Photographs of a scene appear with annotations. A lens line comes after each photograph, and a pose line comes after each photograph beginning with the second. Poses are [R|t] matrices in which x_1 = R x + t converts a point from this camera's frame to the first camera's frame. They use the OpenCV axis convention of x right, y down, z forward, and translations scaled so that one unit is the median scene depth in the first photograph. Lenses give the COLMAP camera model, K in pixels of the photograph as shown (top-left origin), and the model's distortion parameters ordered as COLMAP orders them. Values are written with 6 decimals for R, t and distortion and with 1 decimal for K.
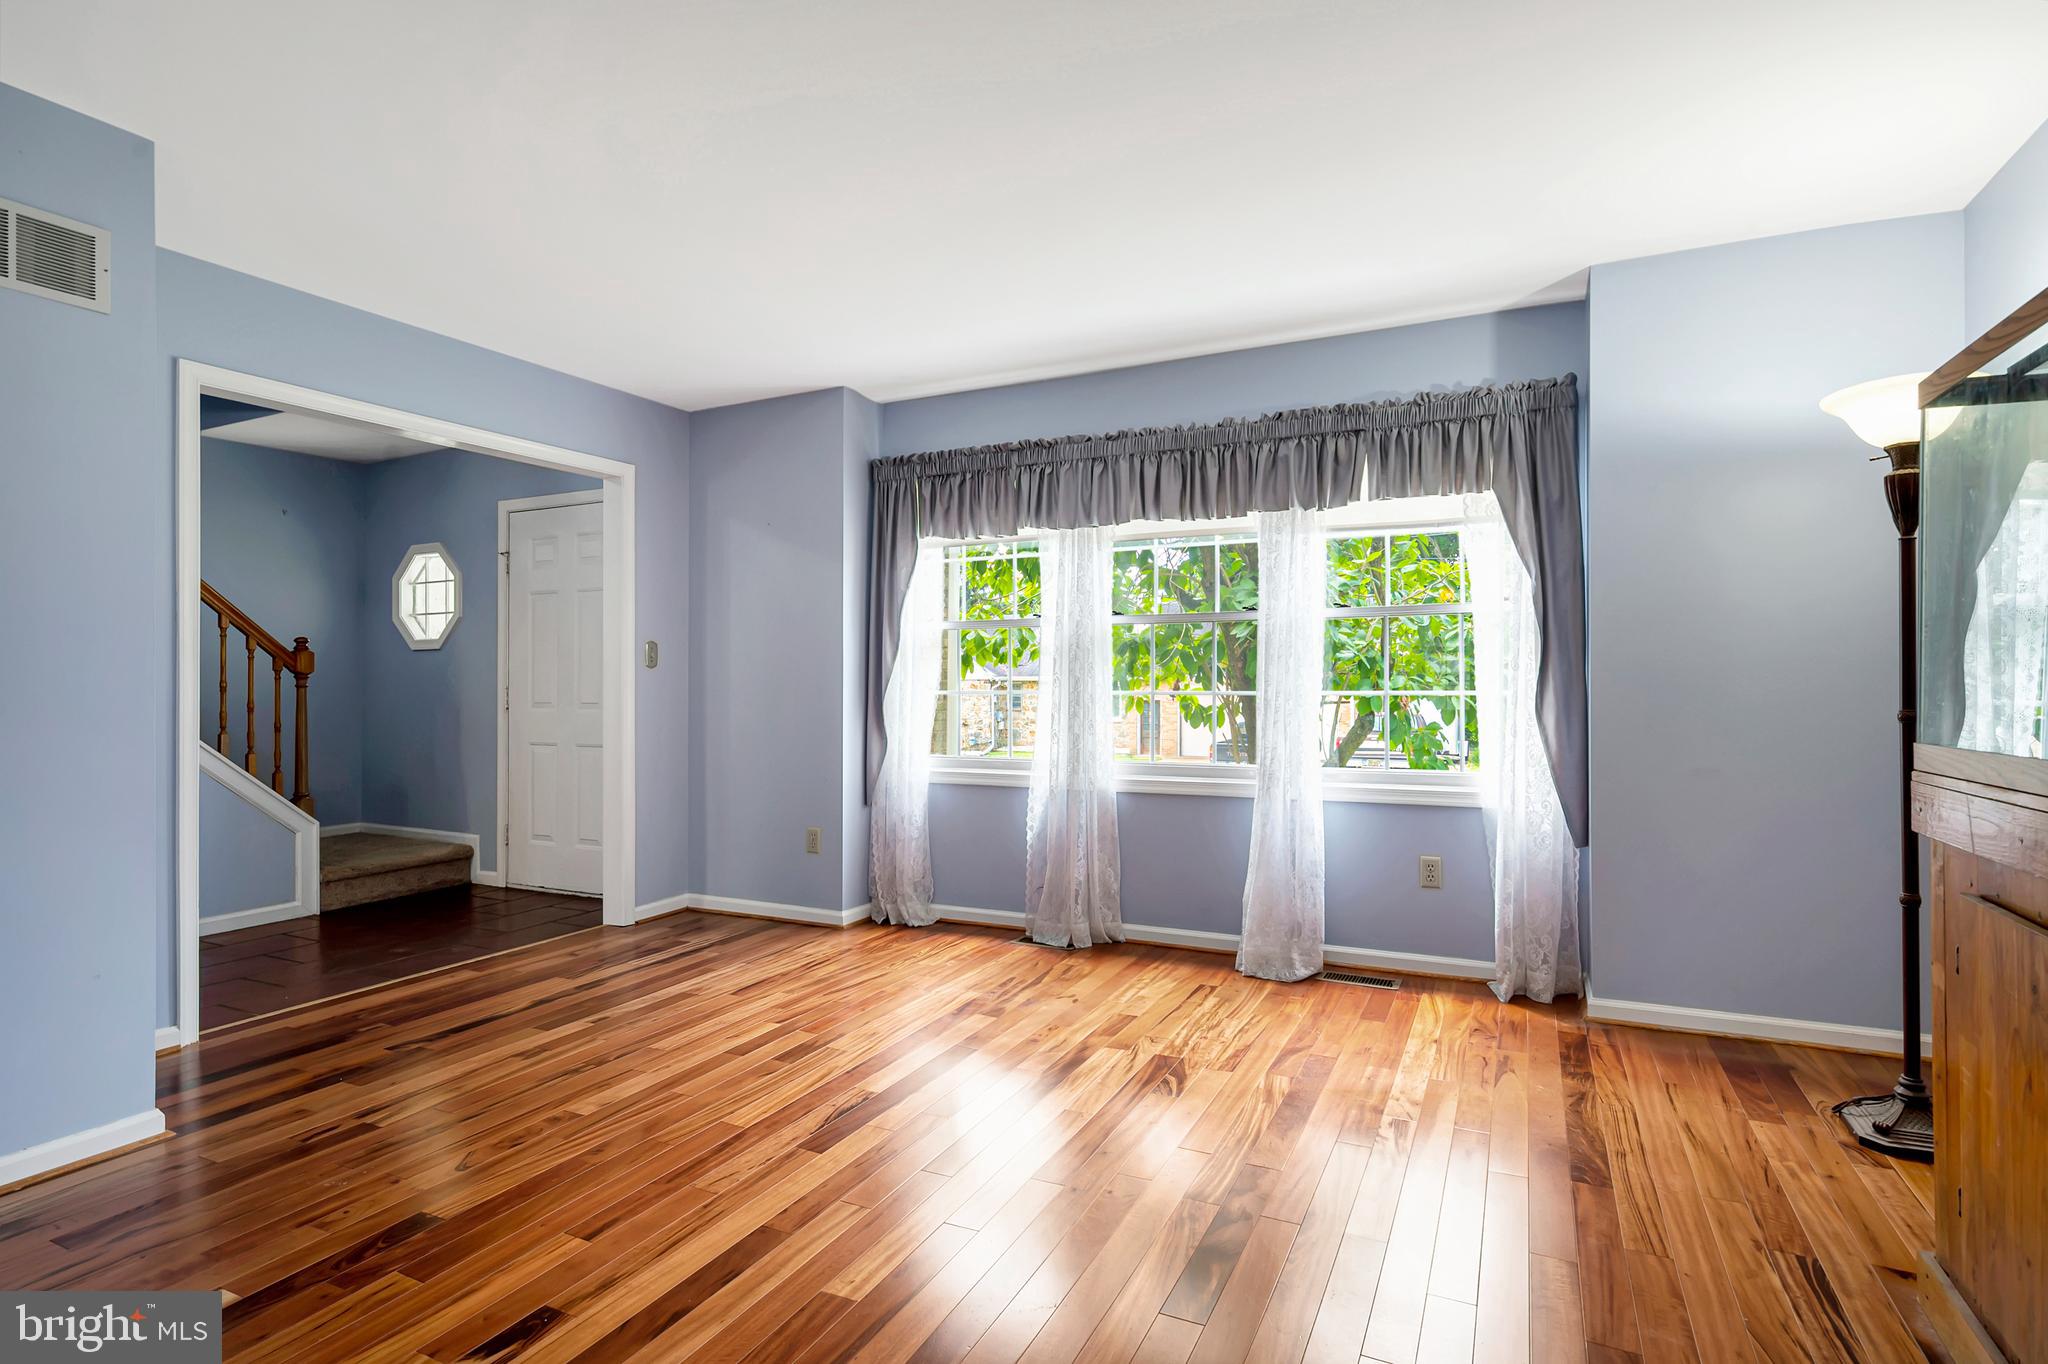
lens RADIAL K [[1025.9, 0, 1024.0], [0, 1025.9, 682.0], [0, 0, 1]] dist [-0.005027, -0.000484]
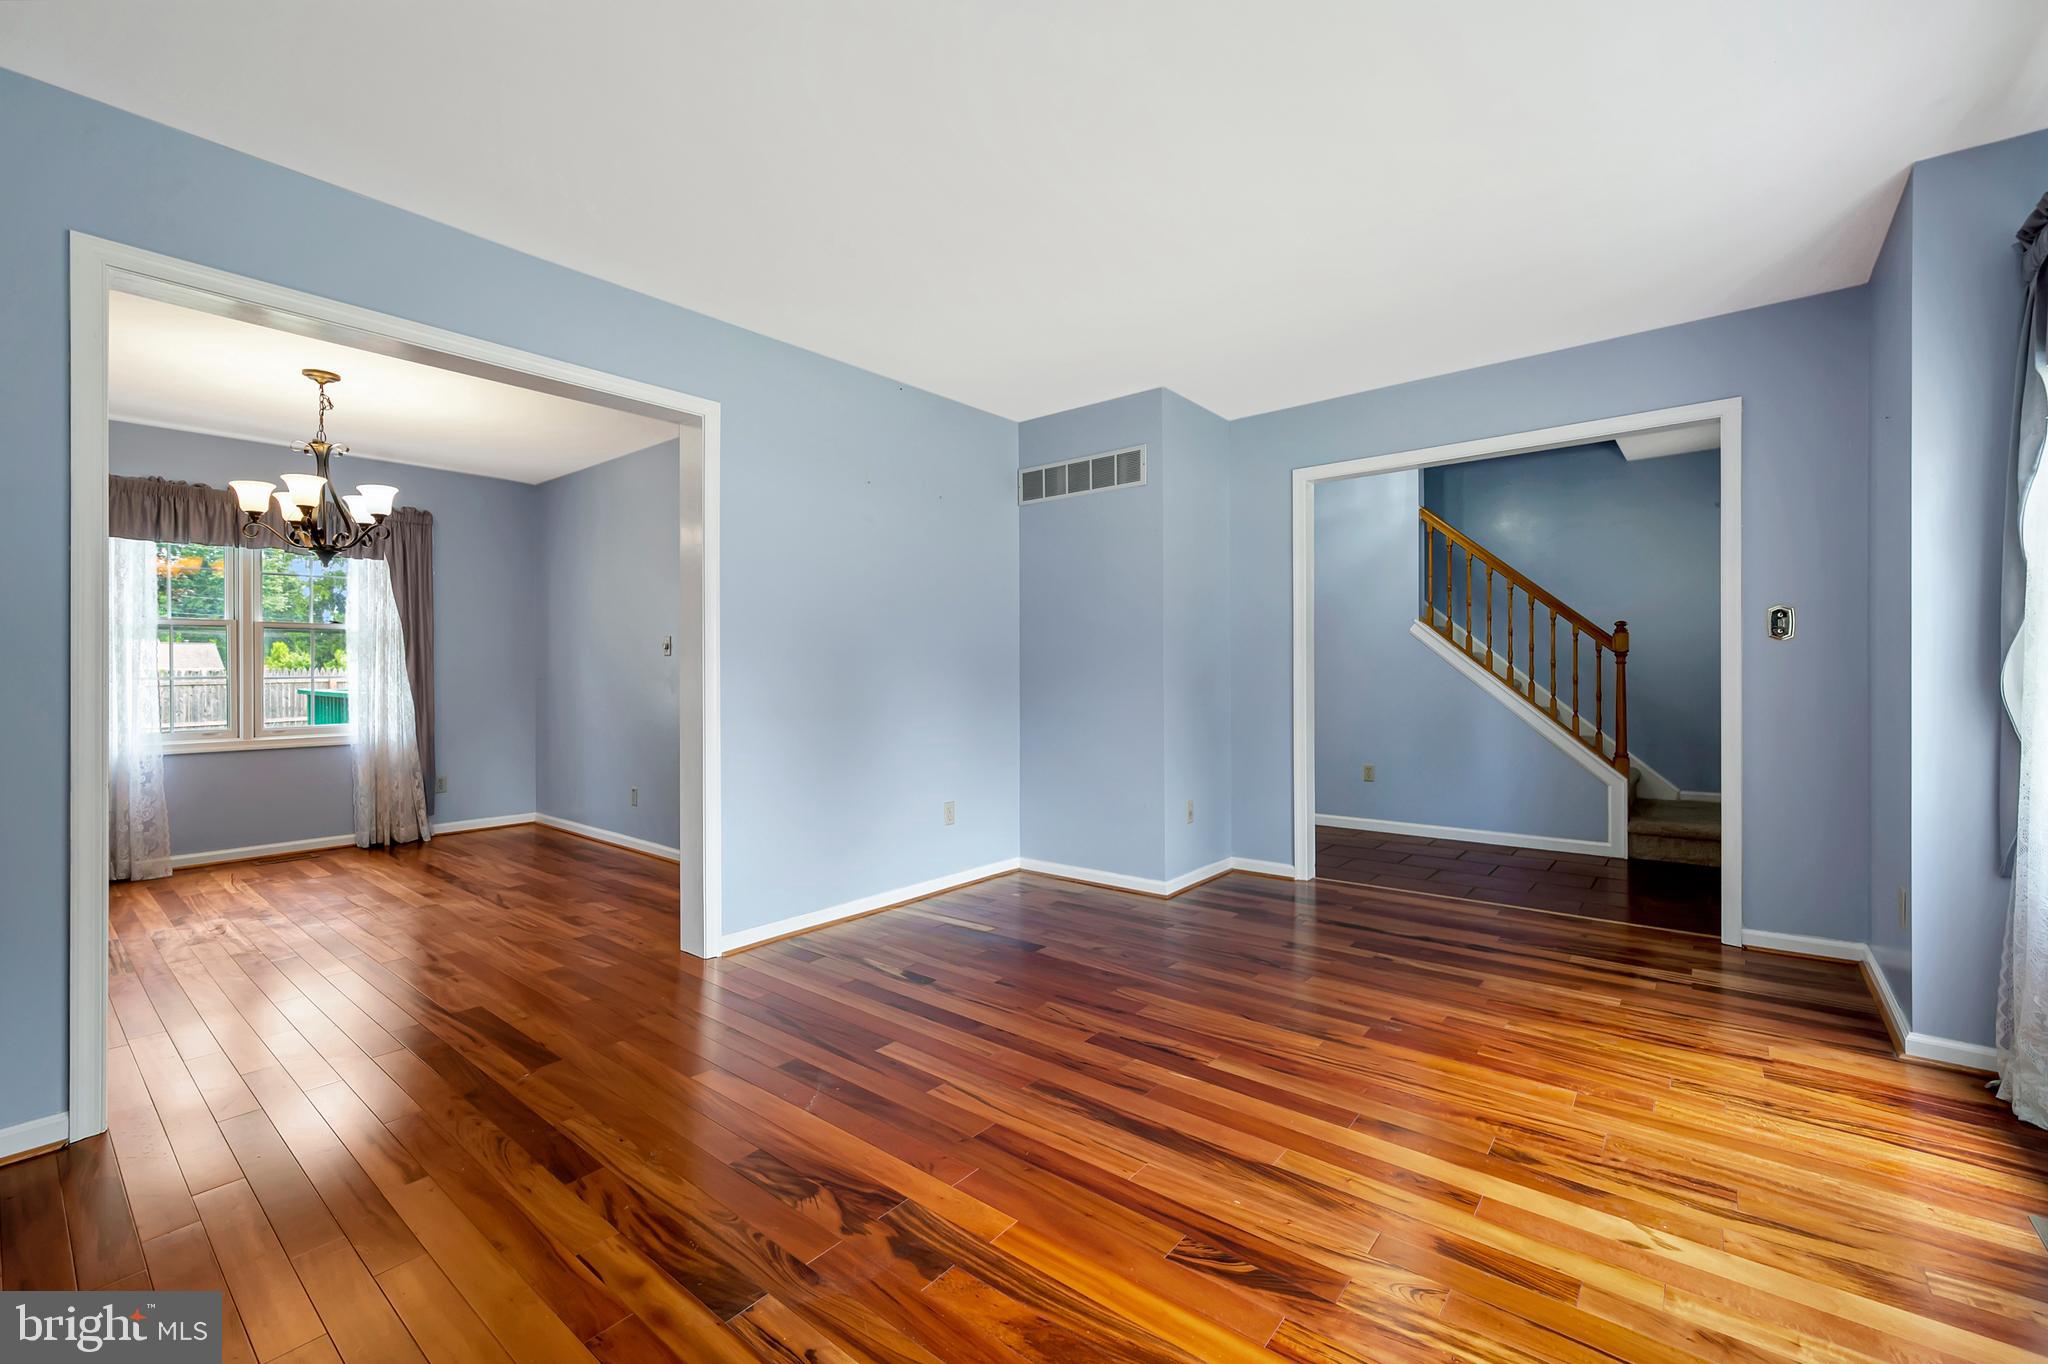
lens RADIAL K [[857.6, 0, 1050.2], [0, 857.6, 666.0], [0, 0, 1]] dist [-0.012269, 0.000091]
pose [[-0.213363, 0.001889, -0.976971, 0.398731], [0.009757, 0.999952, -0.000197, 0.001511], [0.976924, -0.009574, -0.213372, 0.571556]]
